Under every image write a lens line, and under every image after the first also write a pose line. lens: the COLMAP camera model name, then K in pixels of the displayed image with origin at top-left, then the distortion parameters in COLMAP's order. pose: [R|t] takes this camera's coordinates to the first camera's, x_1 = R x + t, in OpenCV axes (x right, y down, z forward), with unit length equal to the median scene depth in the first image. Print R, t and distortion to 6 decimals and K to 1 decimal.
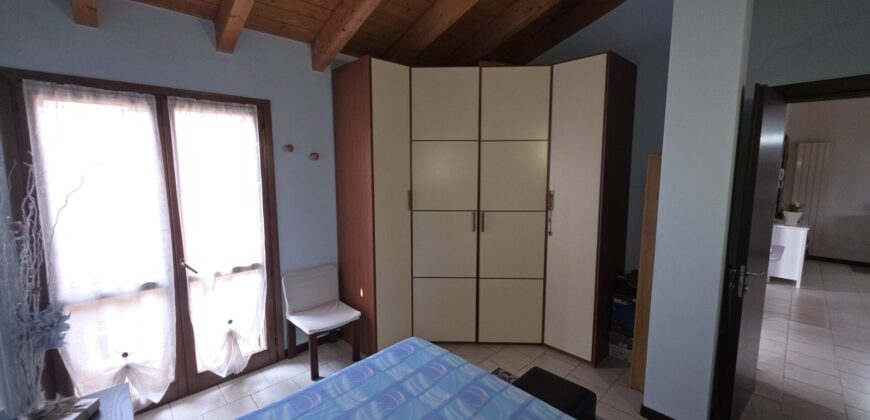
lens RADIAL K [[353.2, 0, 396.8], [0, 353.2, 211.1], [0, 0, 1]] dist [0.000273, 0.000093]
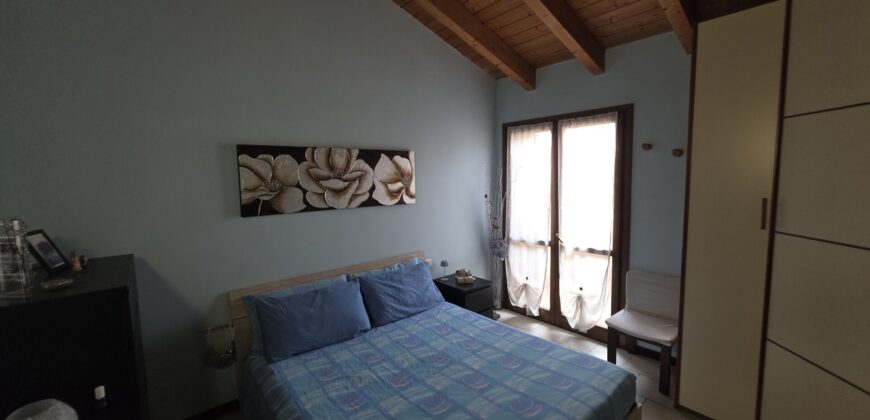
lens RADIAL K [[347.0, 0, 459.3], [0, 347.0, 210.7], [0, 0, 1]] dist [-0.000293, -0.000007]
pose [[0.024121, 0.110586, -0.993574, 0.740477], [-0.103348, 0.988814, 0.107548, -0.055111], [0.994353, 0.100090, 0.035280, 0.500822]]
